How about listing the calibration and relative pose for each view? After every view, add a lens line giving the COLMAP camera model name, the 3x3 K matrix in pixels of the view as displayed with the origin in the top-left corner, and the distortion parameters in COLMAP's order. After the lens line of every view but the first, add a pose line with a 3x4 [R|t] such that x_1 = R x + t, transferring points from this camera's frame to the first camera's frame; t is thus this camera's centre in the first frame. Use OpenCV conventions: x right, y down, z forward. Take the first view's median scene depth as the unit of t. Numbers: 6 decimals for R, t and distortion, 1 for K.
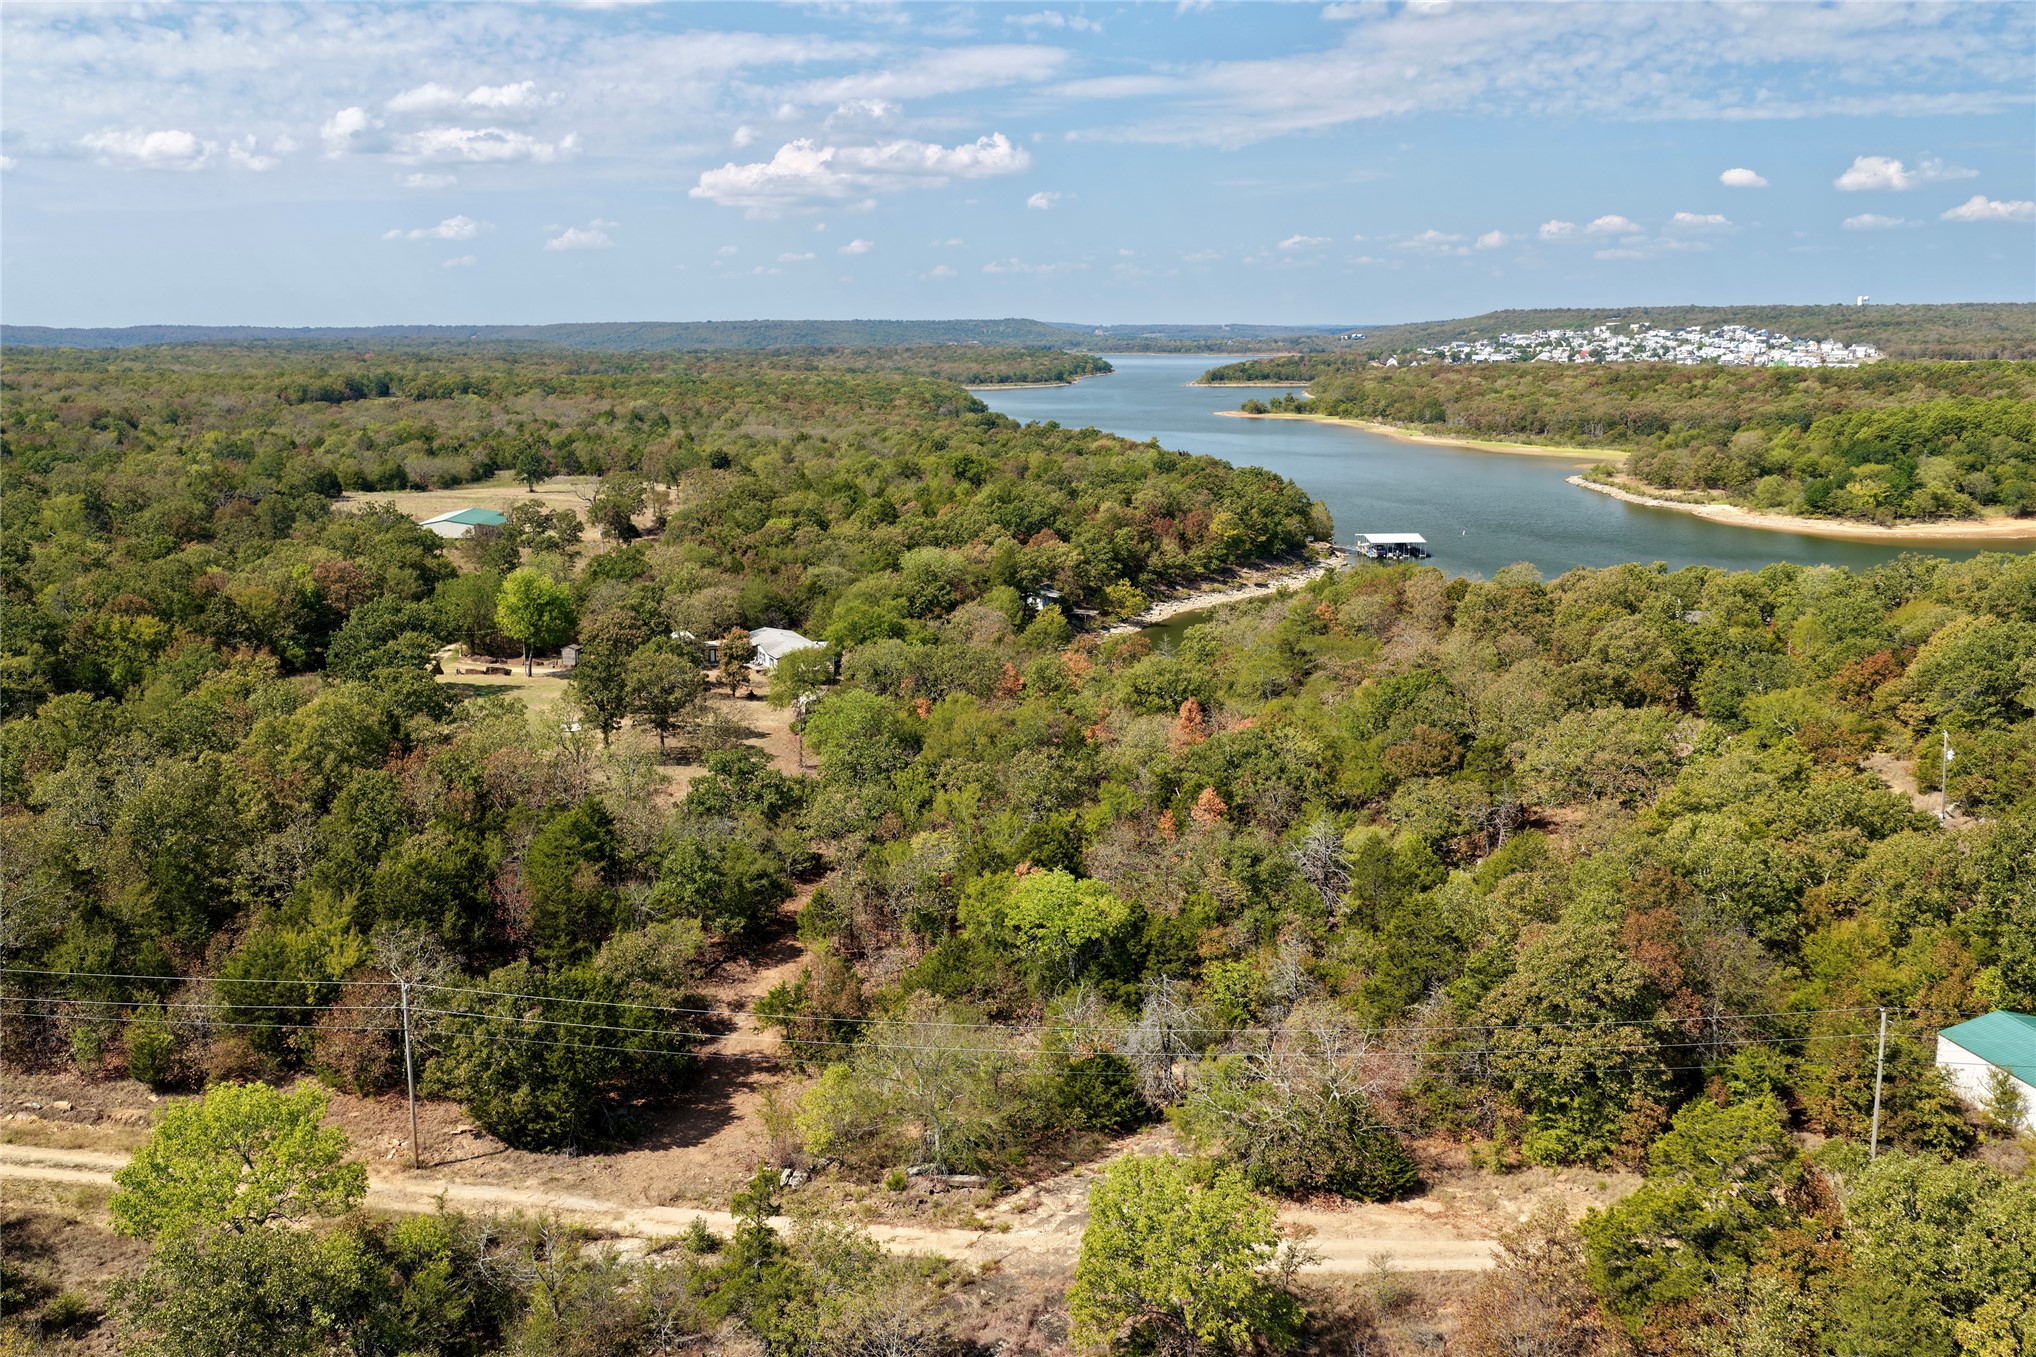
lens RADIAL K [[1679.1, 0, 1030.6], [0, 1679.1, 672.0], [0, 0, 1]] dist [-0.015582, 0.039849]
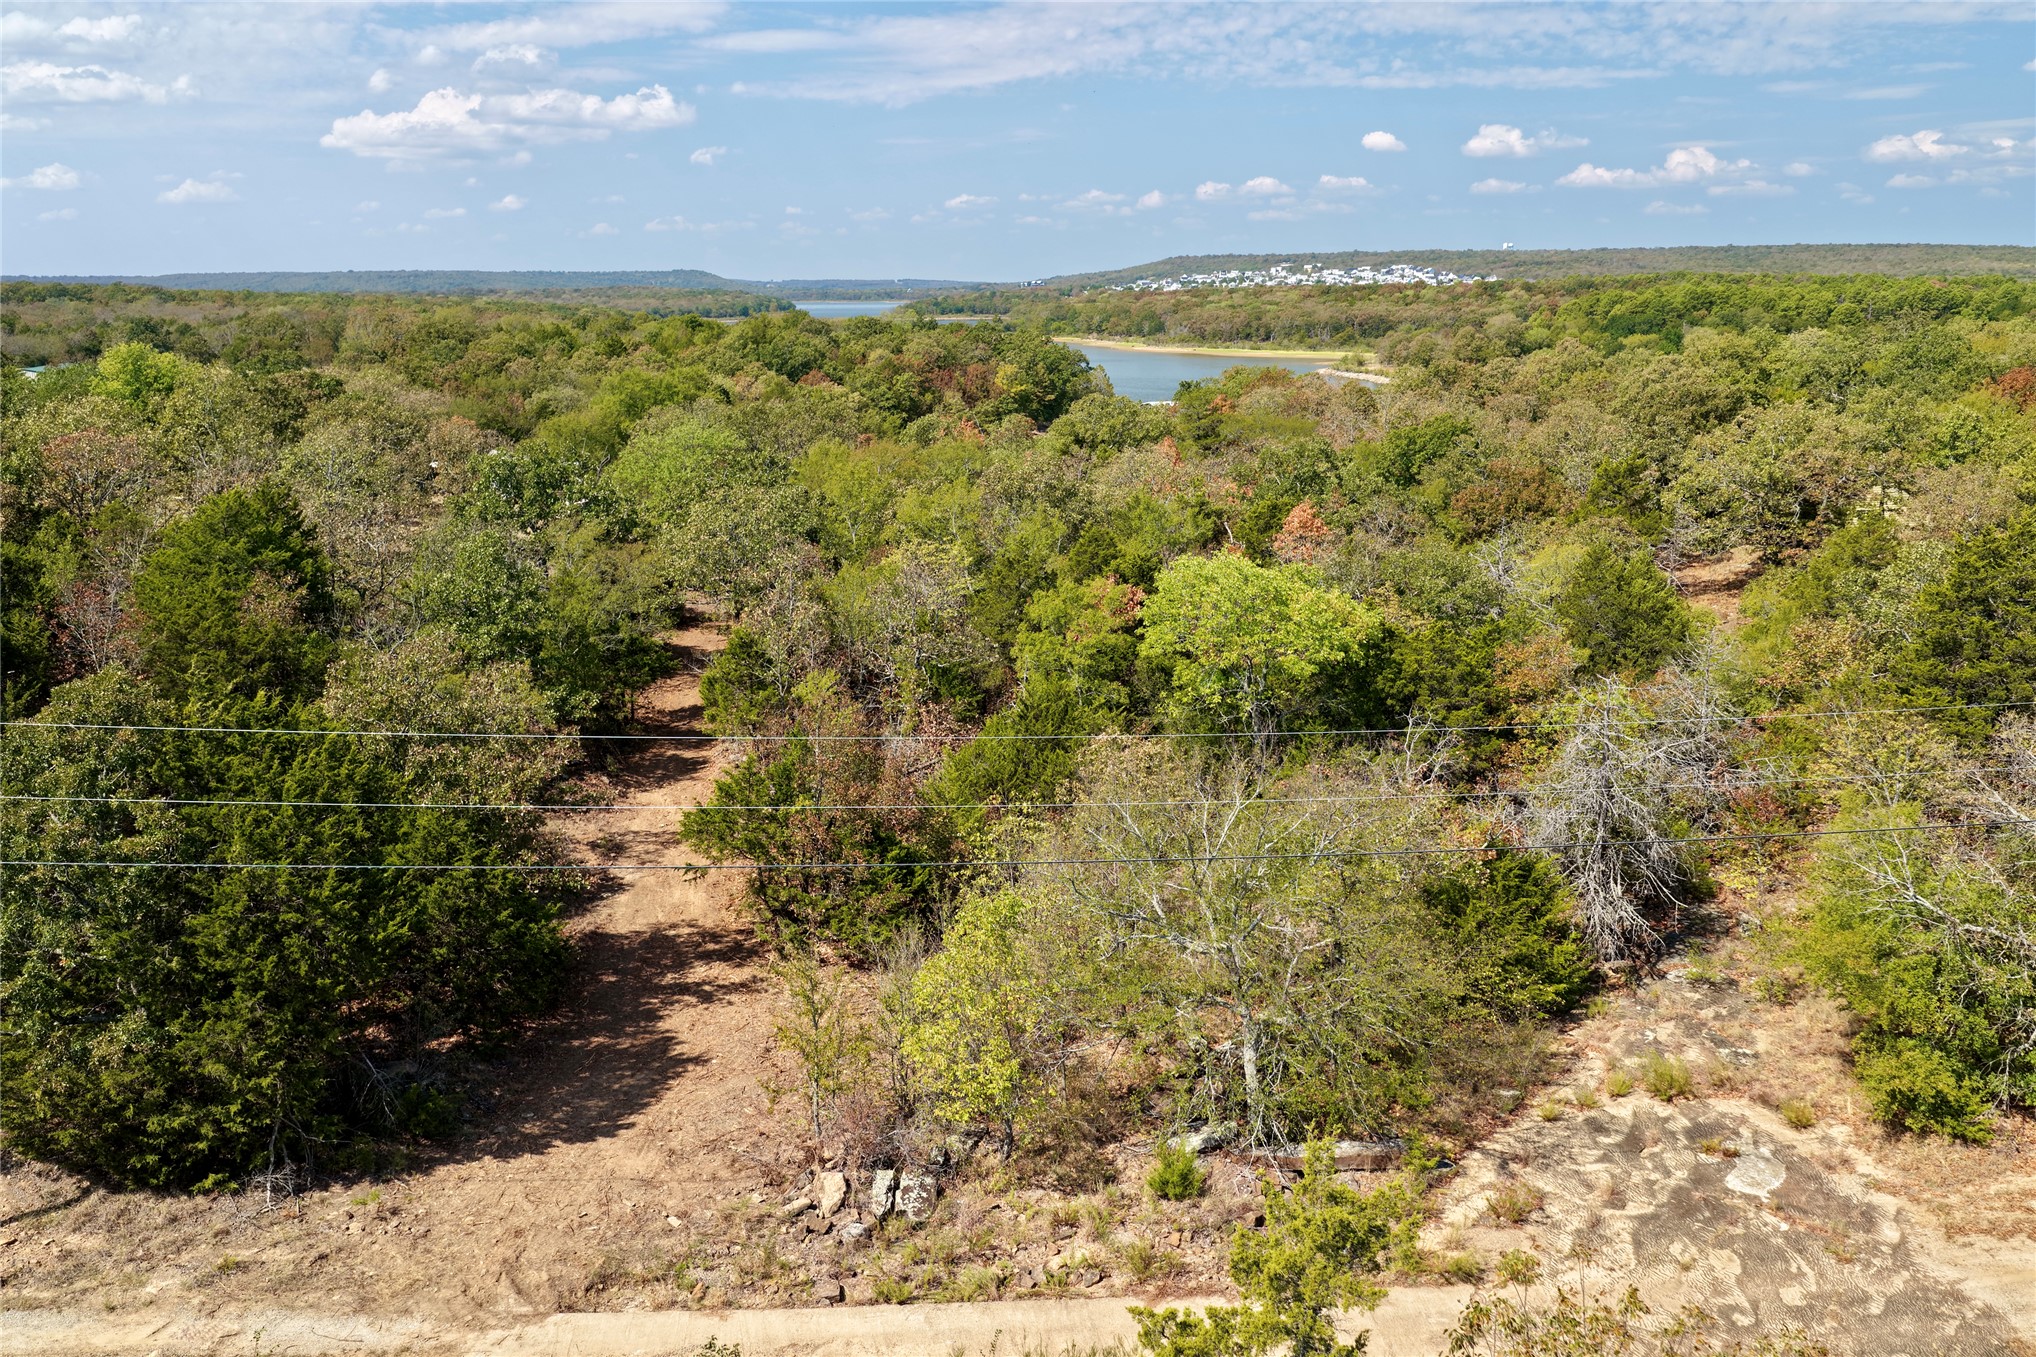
lens RADIAL K [[1679.1, 0, 1024.2], [0, 1679.1, 660.6], [0, 0, 1]] dist [-0.015582, 0.039849]
pose [[0.982258, -0.042775, 0.182593, -0.073138], [0.039895, 0.999015, 0.019419, 0.071334], [-0.183244, -0.011790, 0.982997, 0.254007]]
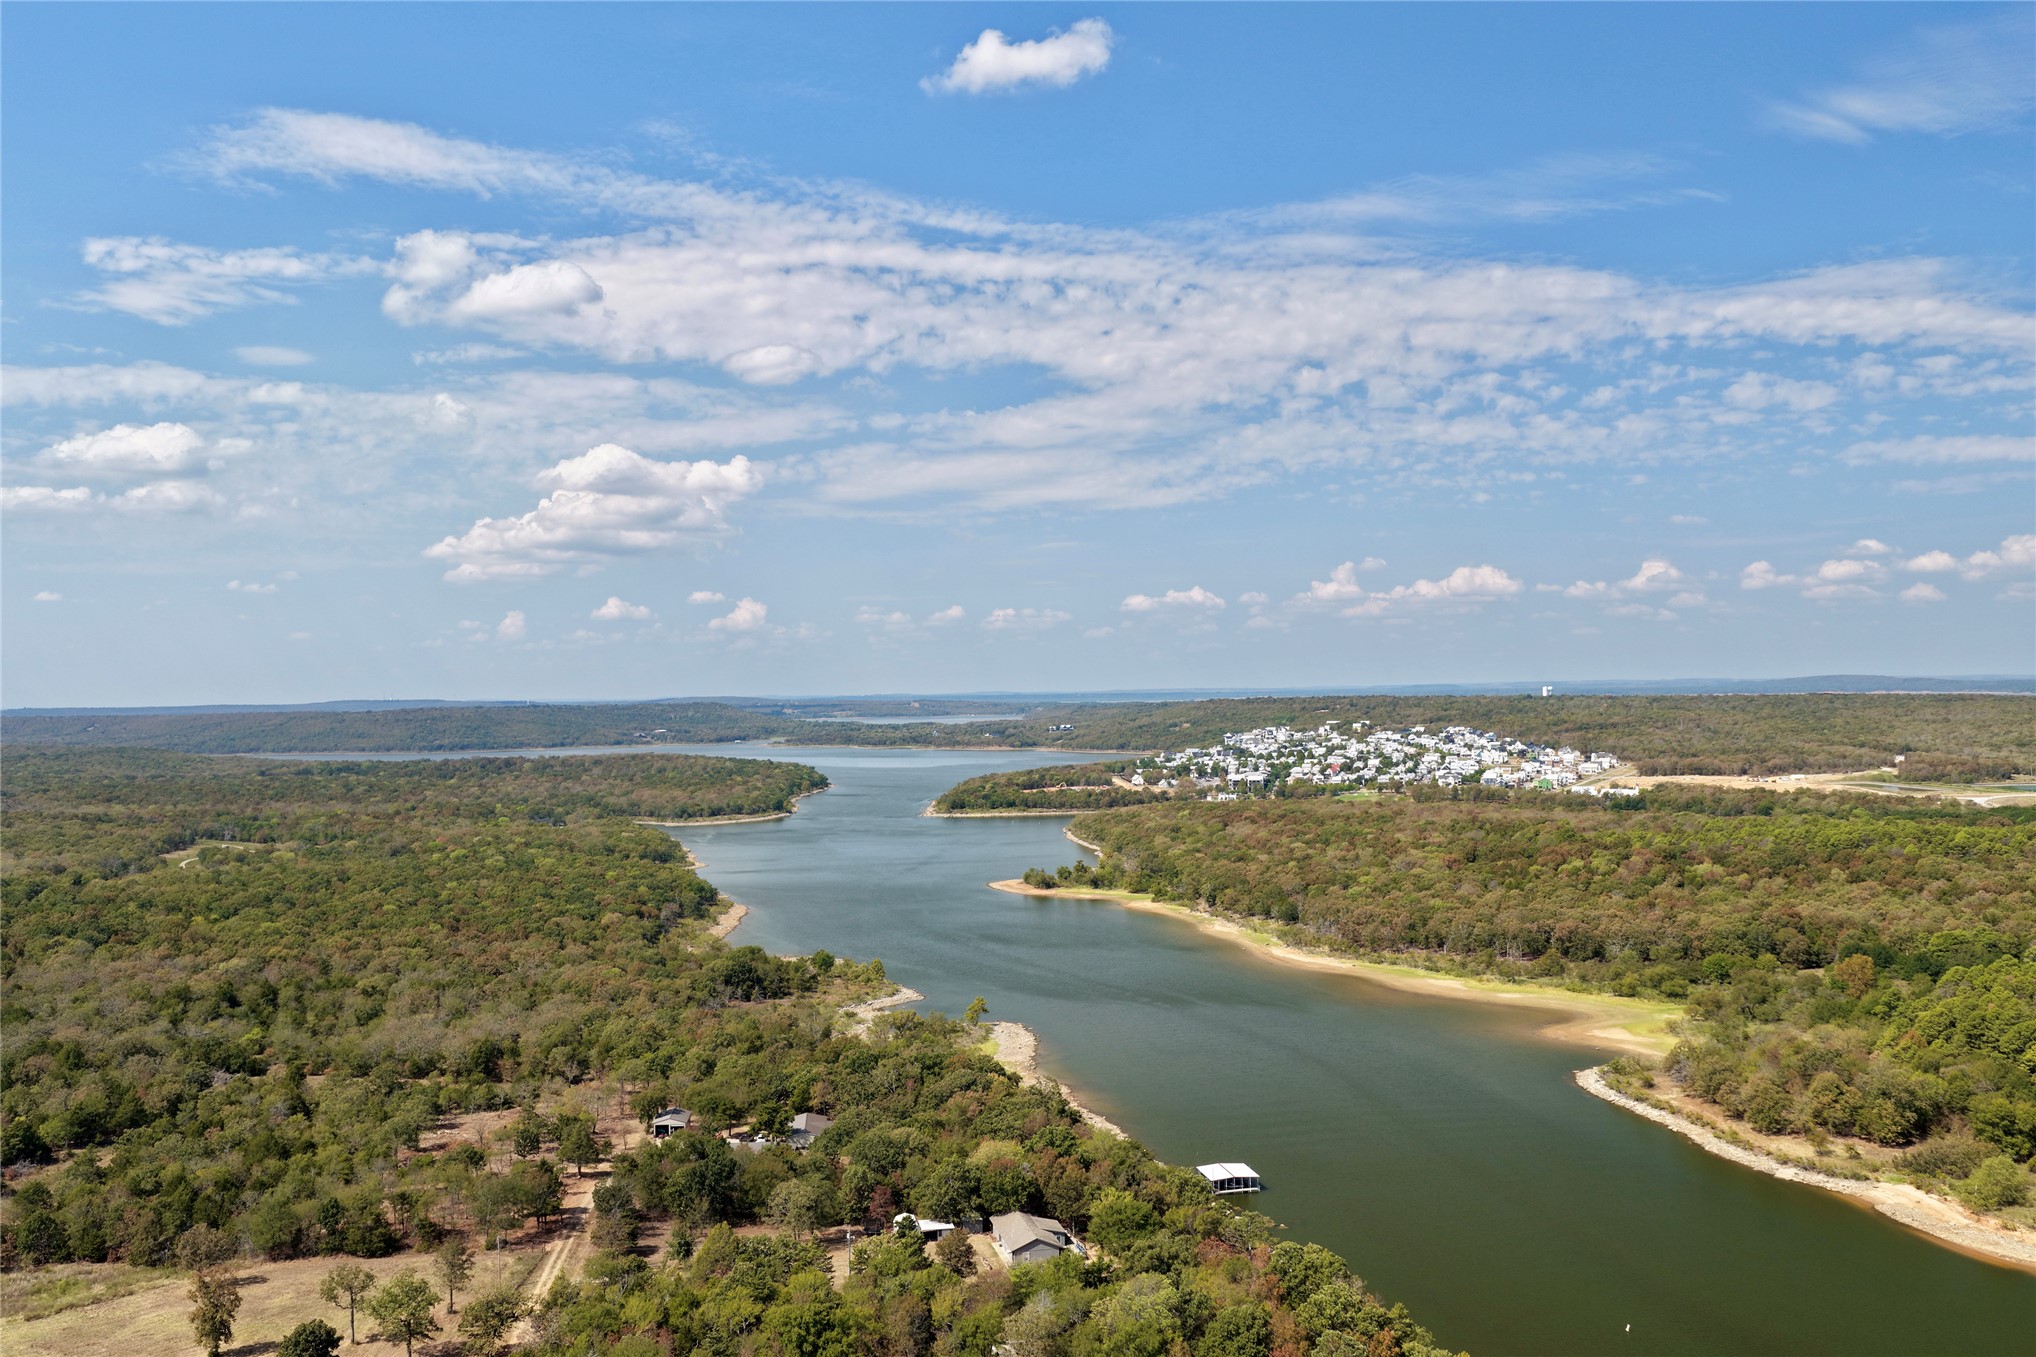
lens RADIAL K [[1679.1, 0, 1008.0], [0, 1679.1, 651.2], [0, 0, 1]] dist [-0.015582, 0.039849]
pose [[0.984549, -0.001052, 0.175105, -0.141462], [0.040427, 0.974333, -0.221454, -0.421801], [-0.170377, 0.225111, 0.959321, 0.887137]]
